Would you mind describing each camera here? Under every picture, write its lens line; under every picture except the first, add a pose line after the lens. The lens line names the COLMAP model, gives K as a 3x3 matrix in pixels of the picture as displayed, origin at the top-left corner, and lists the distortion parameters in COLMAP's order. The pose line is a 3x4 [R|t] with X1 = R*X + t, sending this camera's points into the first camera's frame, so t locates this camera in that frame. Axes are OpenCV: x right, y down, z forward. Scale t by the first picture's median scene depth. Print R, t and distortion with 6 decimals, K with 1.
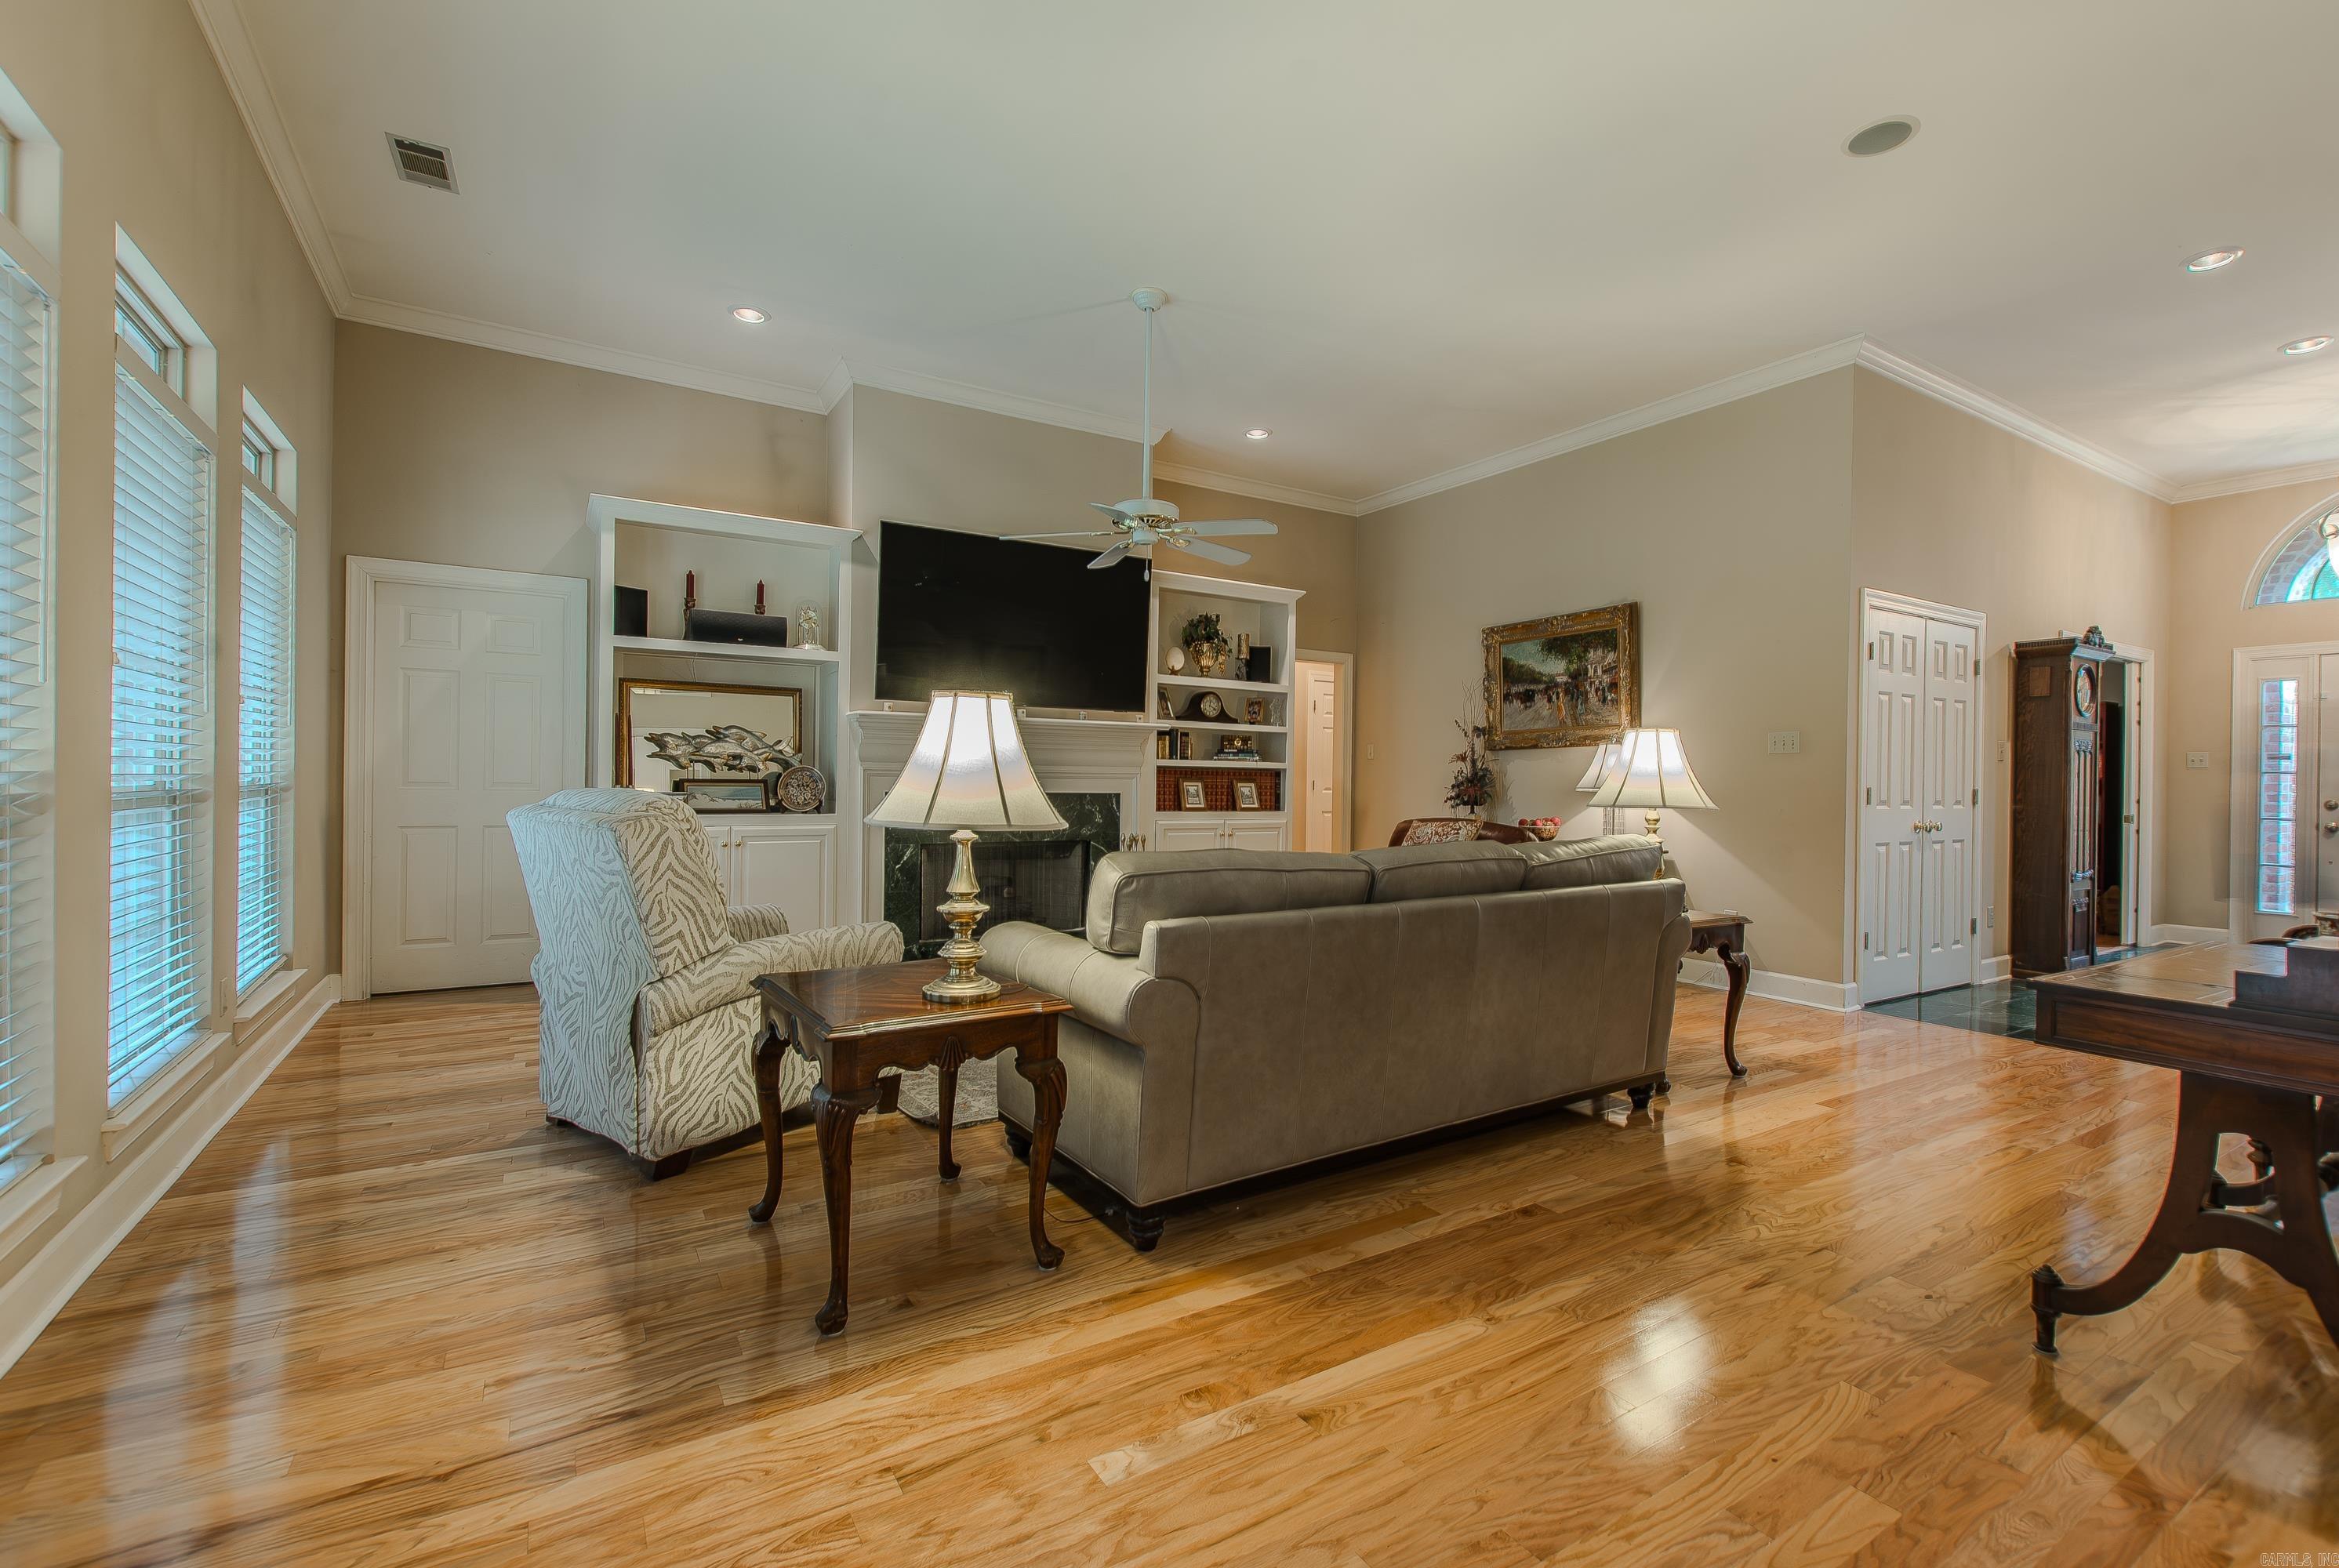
lens RADIAL K [[1029.3, 0, 1198.9], [0, 1029.3, 781.3], [0, 0, 1]] dist [0.000680, 0.000009]
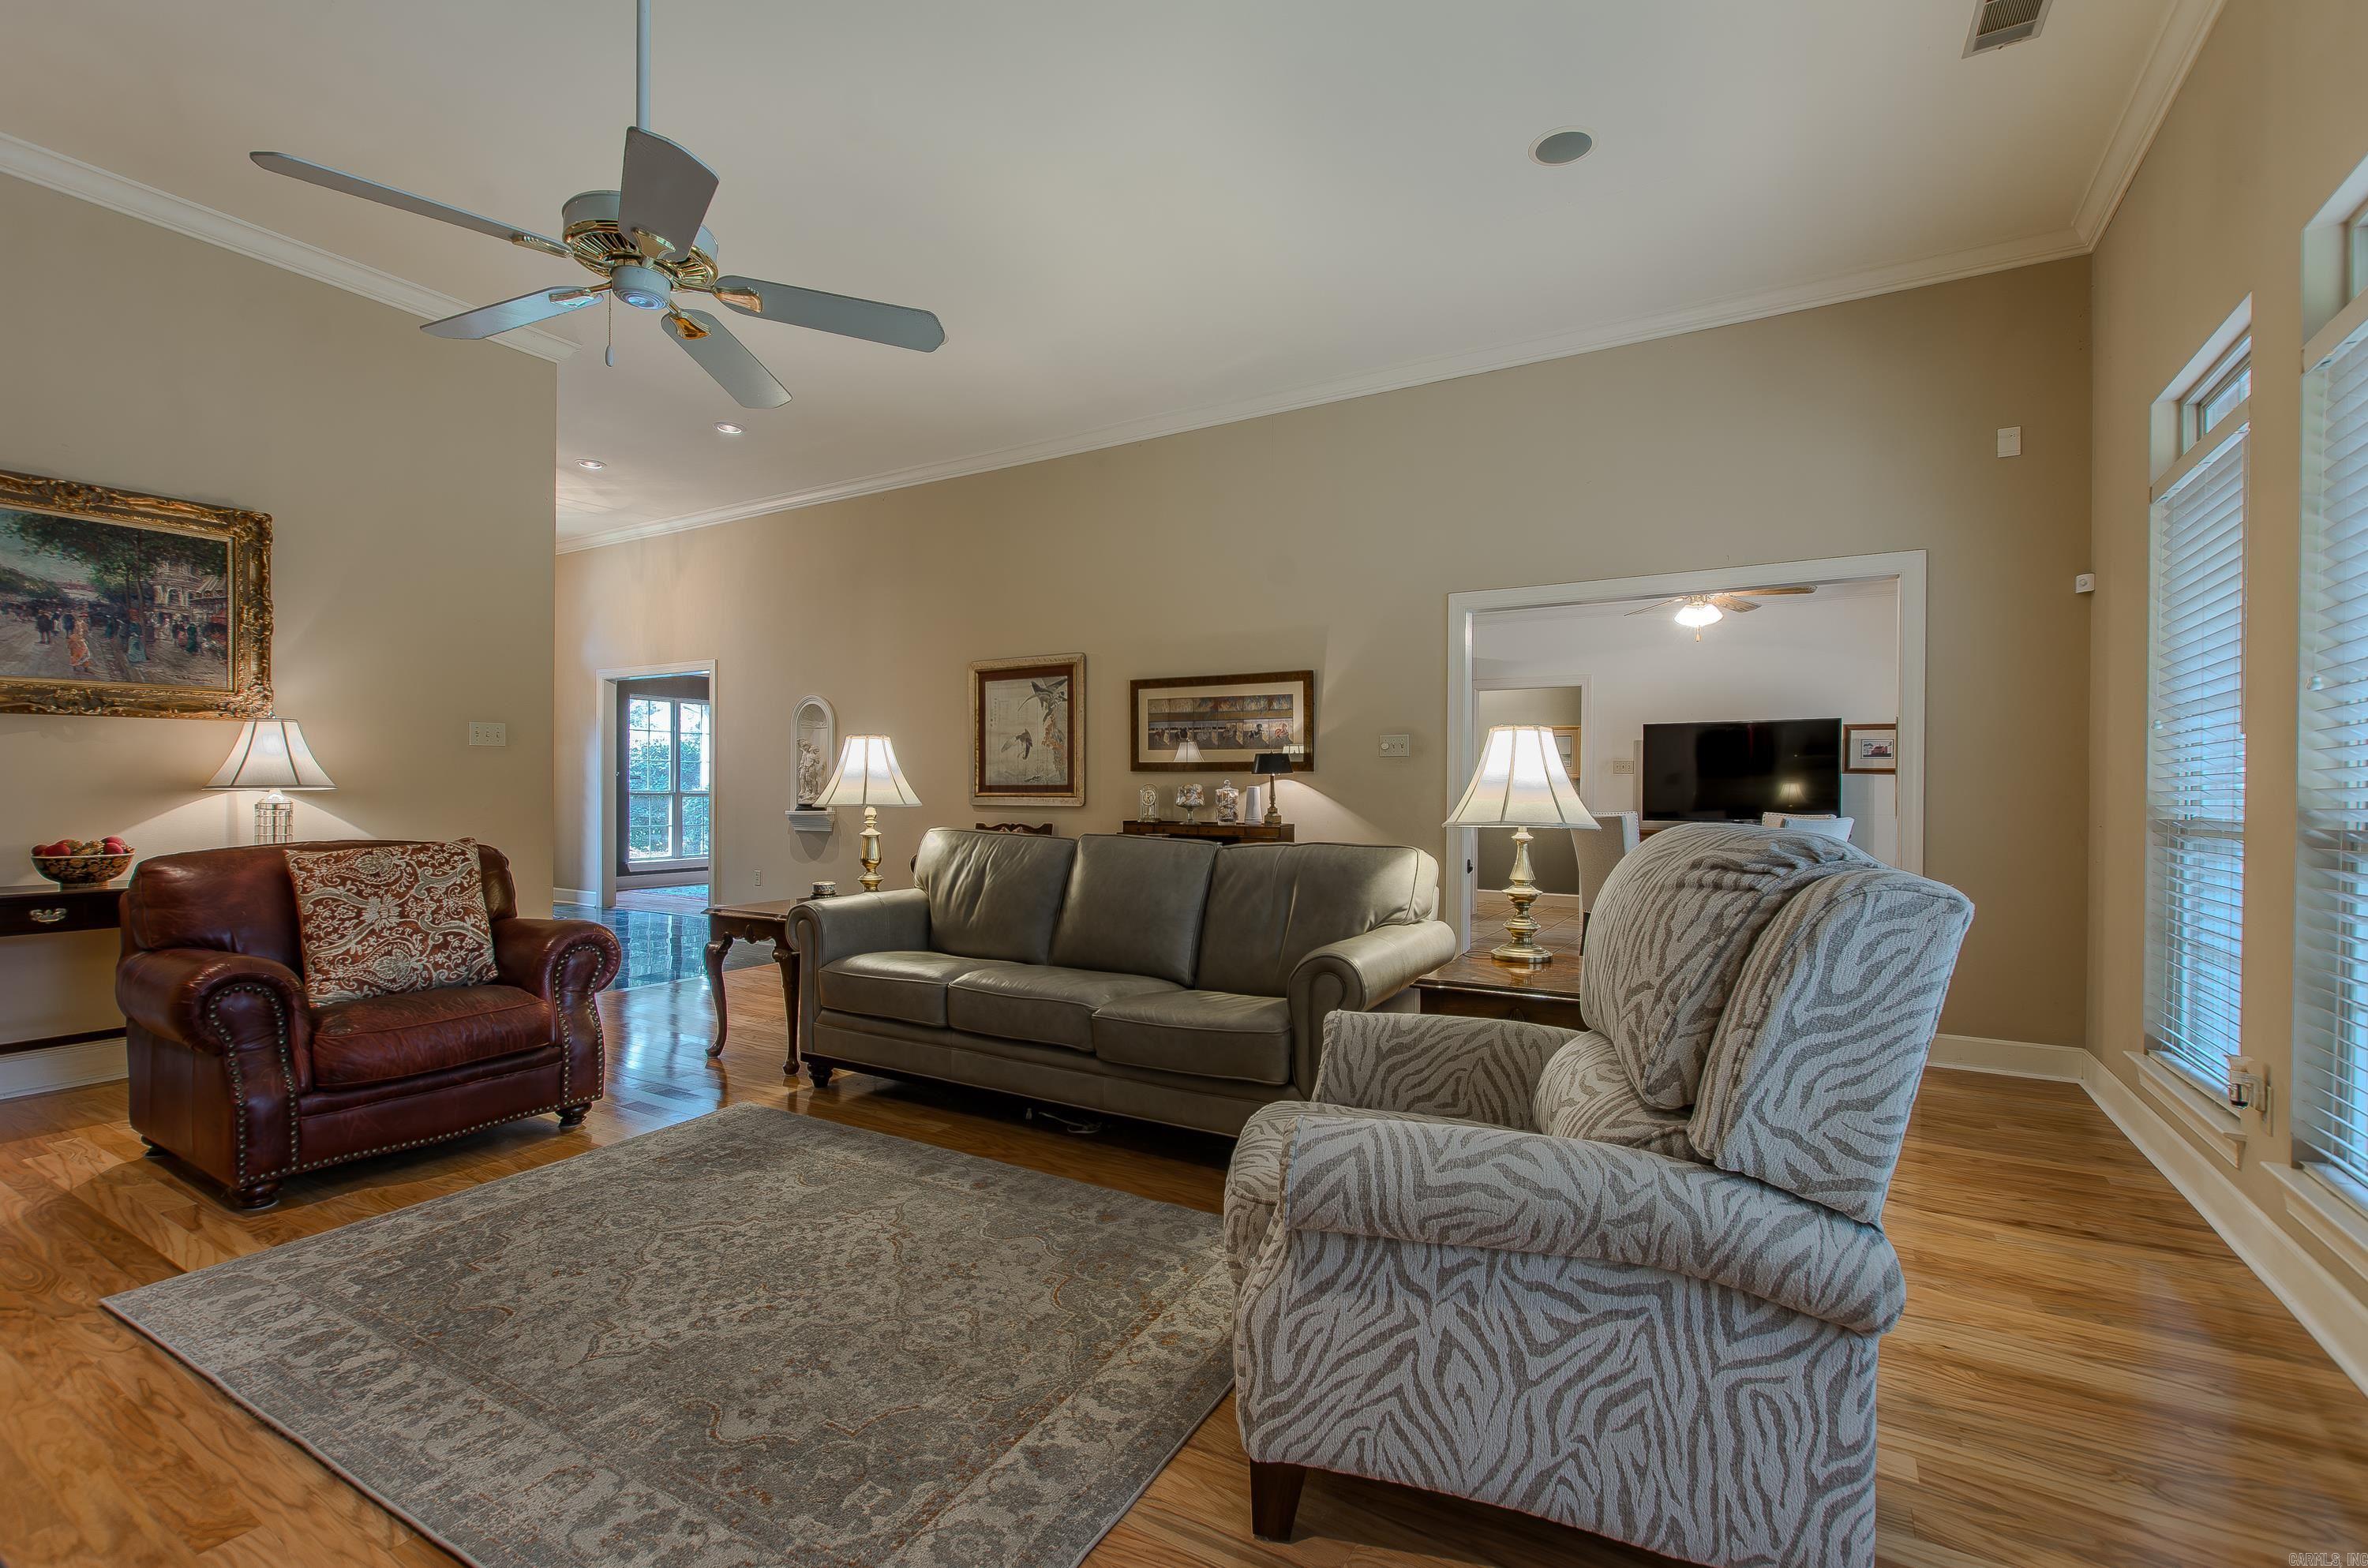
lens RADIAL K [[1033.8, 0, 1163.2], [0, 1033.8, 794.2], [0, 0, 1]] dist [0.000075, -0.001369]
pose [[-0.433805, -0.021516, 0.900750, -0.498603], [-0.011246, 0.999766, 0.018465, -0.007307], [-0.900937, -0.002119, -0.433946, 0.825443]]
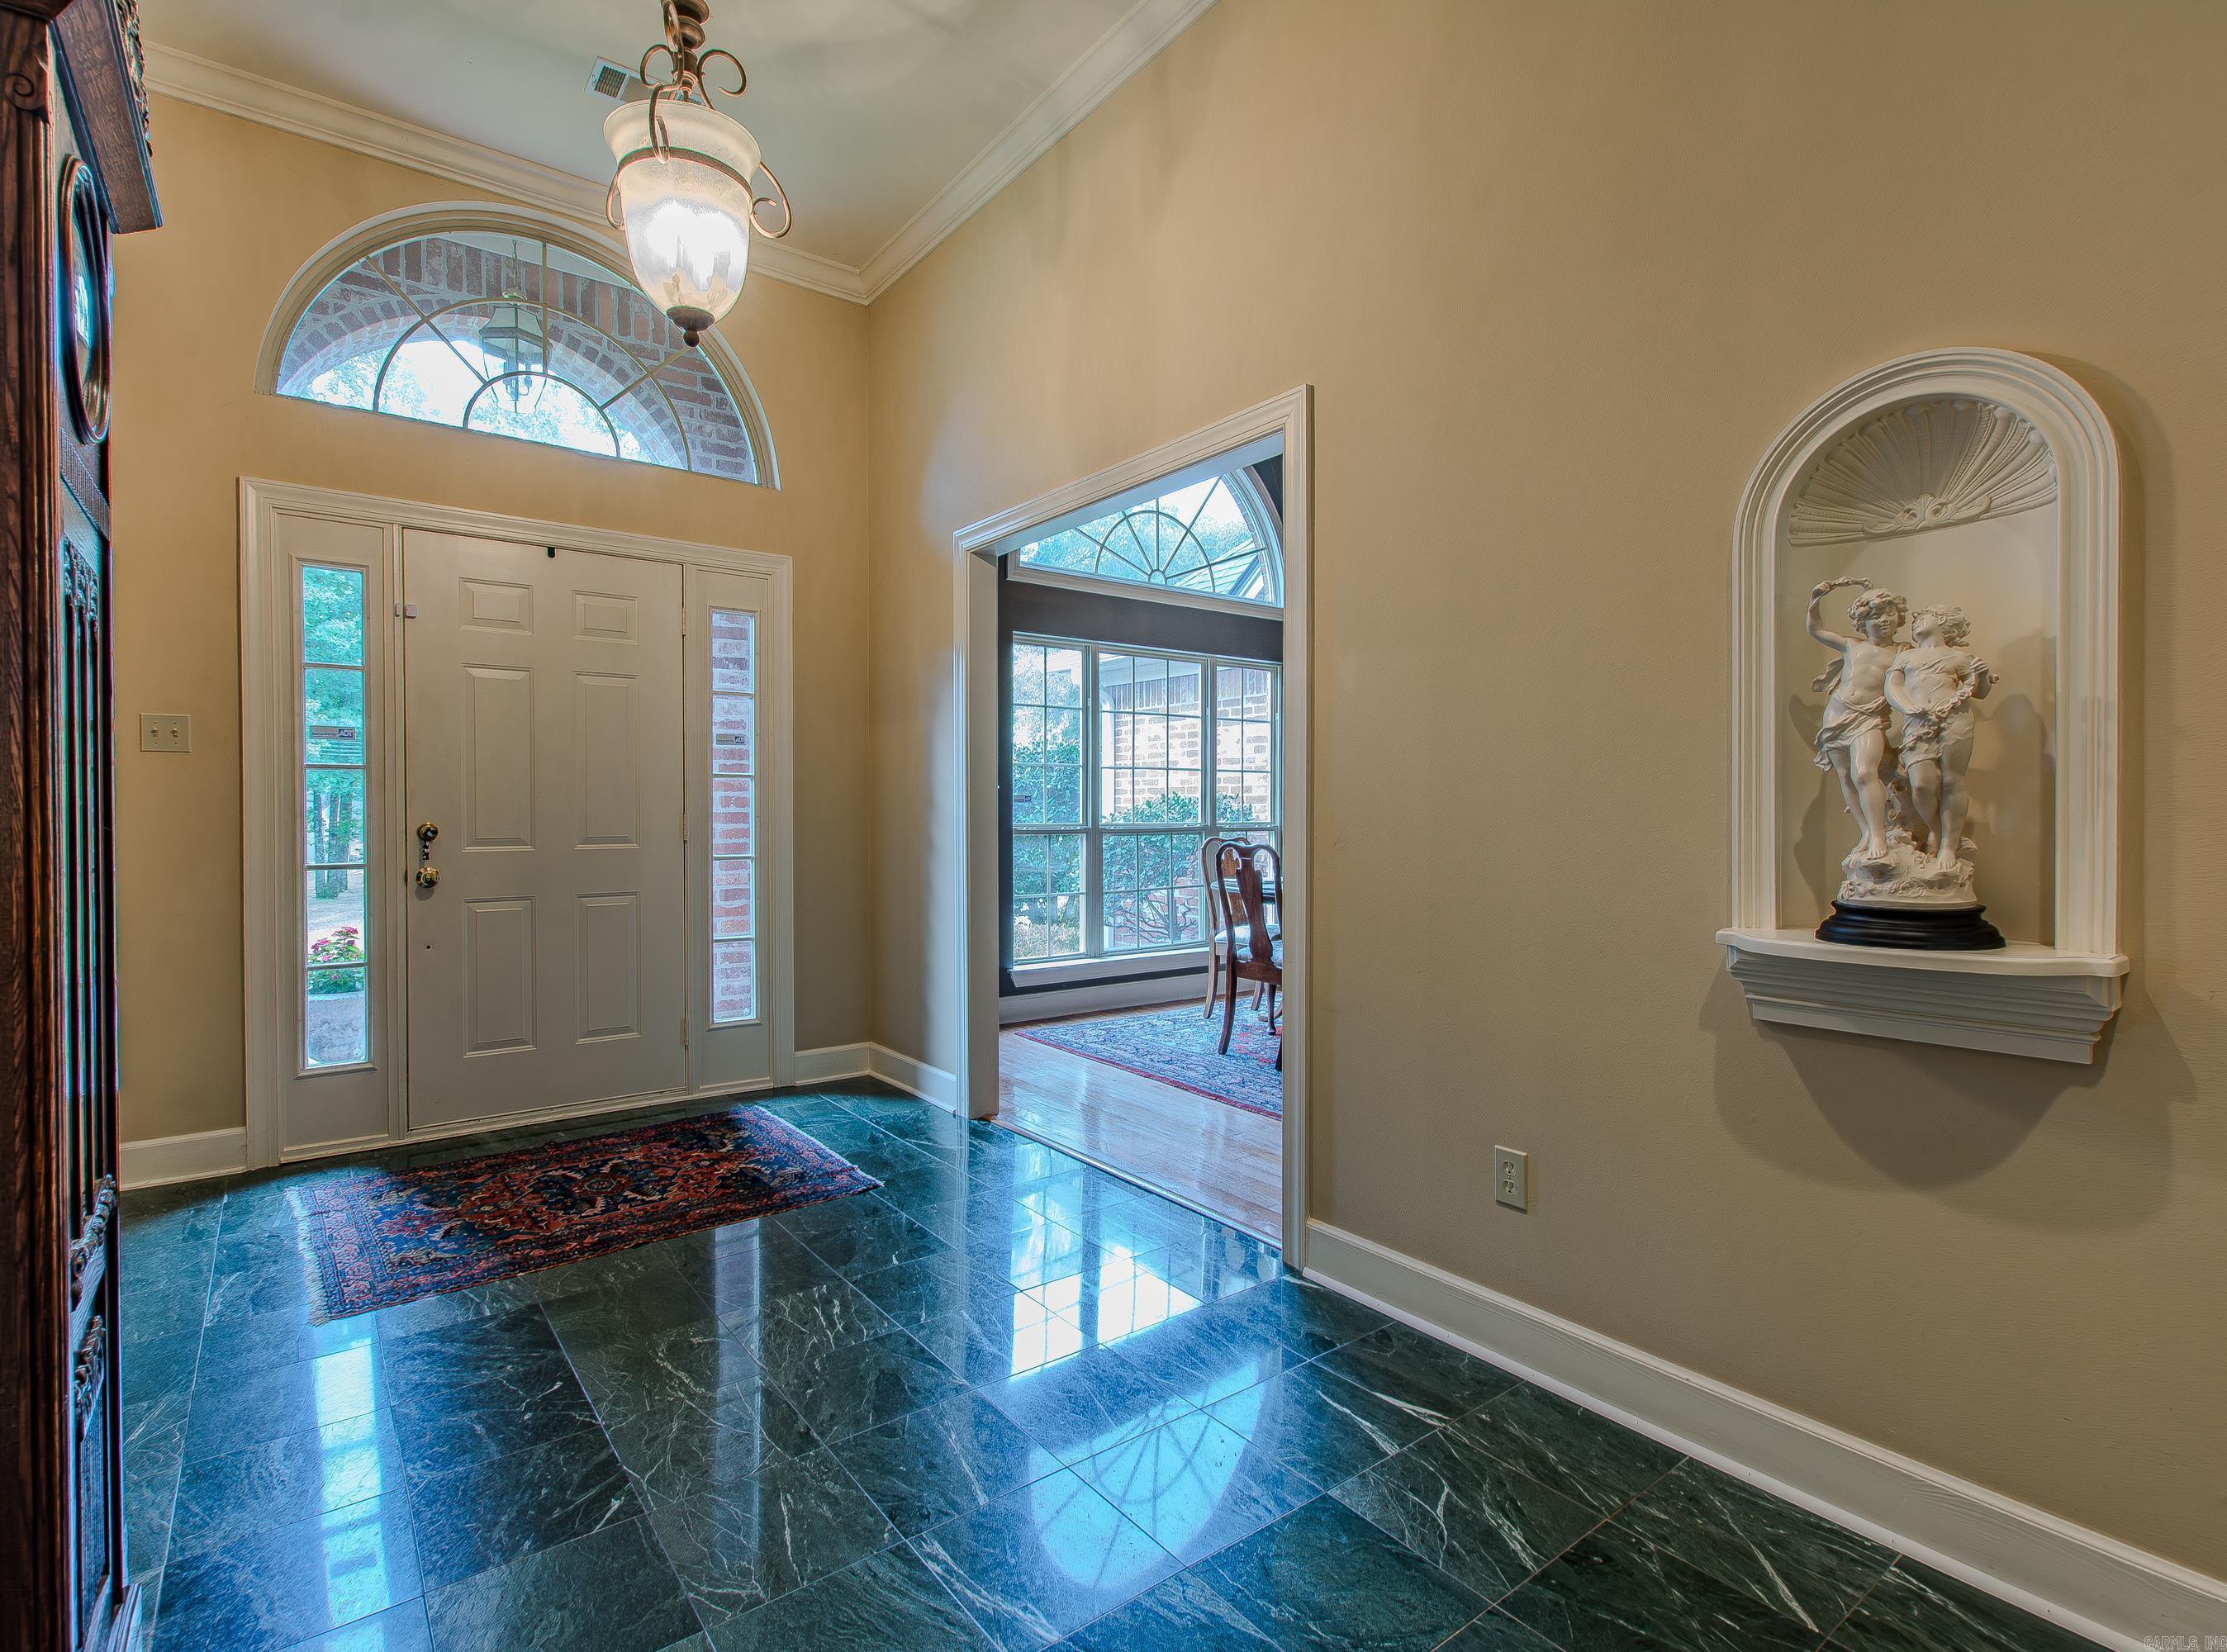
lens RADIAL K [[1081.3, 0, 1085.0], [0, 1081.3, 825.8], [0, 0, 1]] dist [0.004195, -0.001503]
pose [[-0.061555, -0.029031, 0.997681, 0.686704], [0.002080, 0.999571, 0.029214, 0.006702], [-0.998102, 0.003873, -0.061468, 0.883494]]
